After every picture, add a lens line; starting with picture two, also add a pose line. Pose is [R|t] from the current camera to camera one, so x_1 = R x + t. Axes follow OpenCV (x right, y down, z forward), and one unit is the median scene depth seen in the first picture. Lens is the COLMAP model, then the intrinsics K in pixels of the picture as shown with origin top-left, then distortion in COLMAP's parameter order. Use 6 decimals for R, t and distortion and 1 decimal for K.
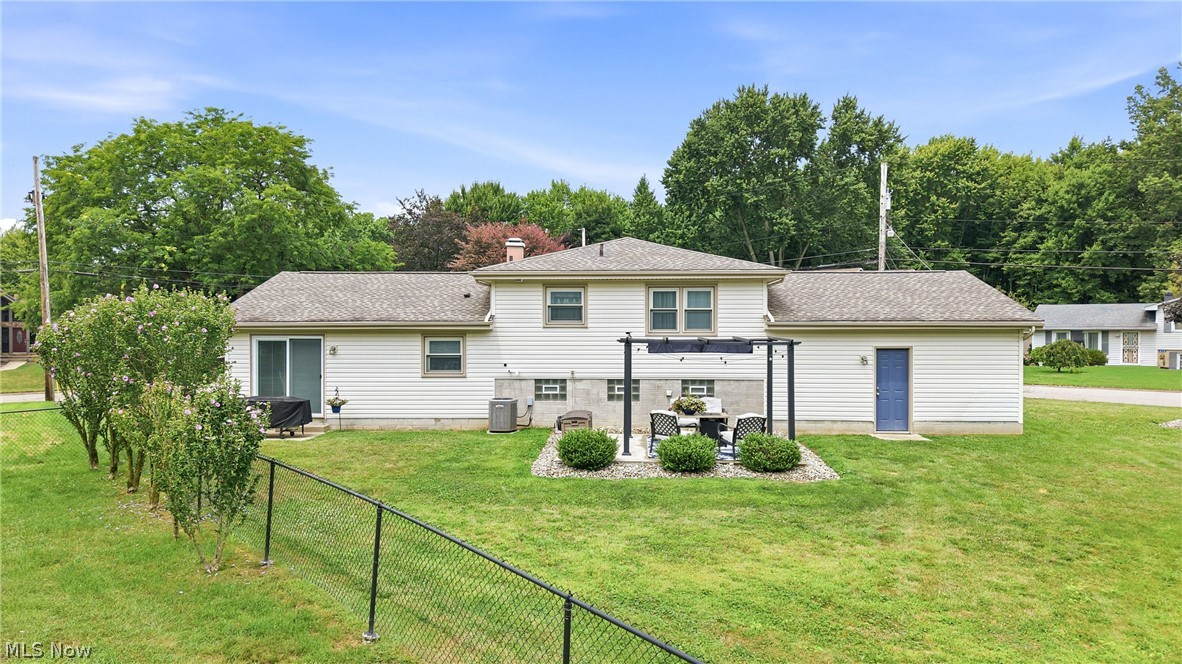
lens RADIAL K [[790.3, 0, 591.0], [0, 790.3, 332.0], [0, 0, 1]] dist [0.081124, -0.099808]
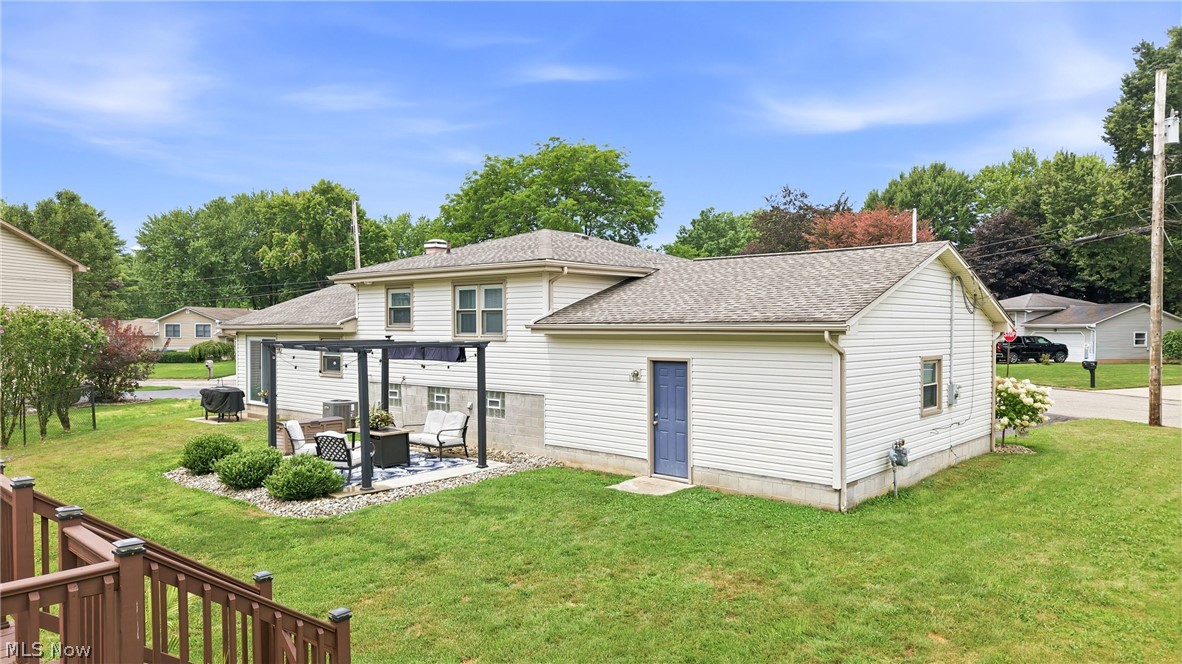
lens RADIAL K [[790.7, 0, 603.0], [0, 790.7, 331.8], [0, 0, 1]] dist [0.055180, -0.099897]
pose [[0.787711, 0.004349, -0.616029, 0.761925], [-0.003796, 0.999990, 0.002206, -0.007011], [0.616033, 0.000601, 0.787720, 0.393965]]
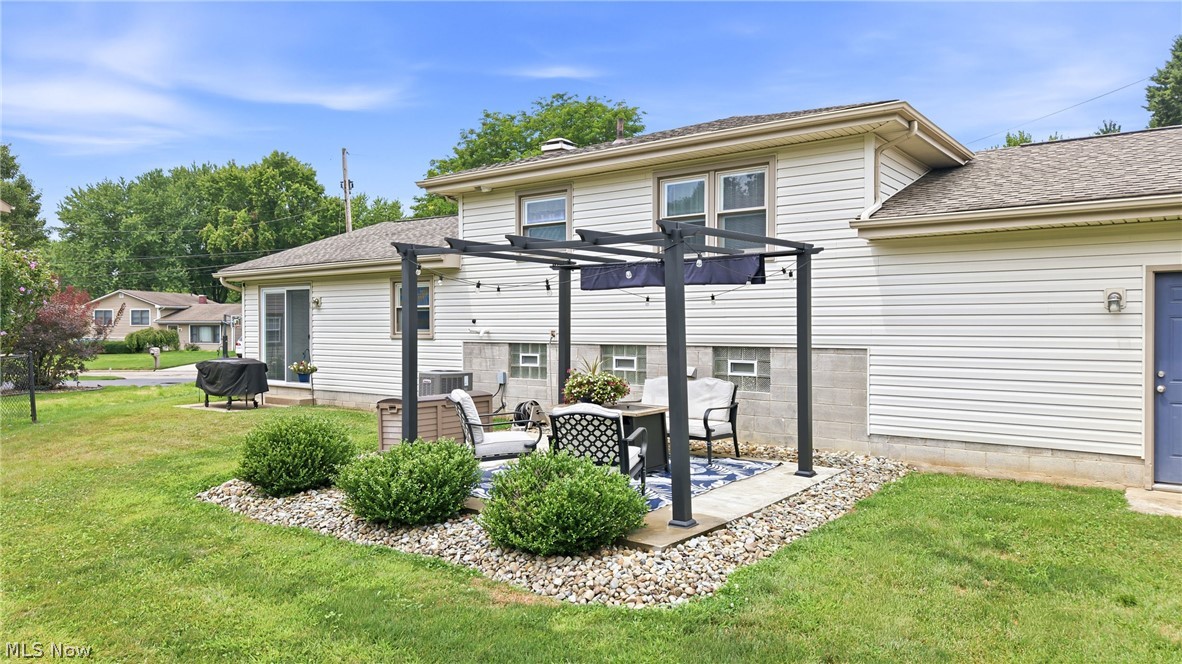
lens RADIAL K [[790.3, 0, 591.0], [0, 790.3, 332.0], [0, 0, 1]] dist [0.081124, -0.099808]
pose [[0.825870, 0.003958, -0.563847, 0.347753], [-0.003053, 0.999992, 0.002549, 0.049374], [0.563852, -0.000384, 0.825876, 0.514032]]
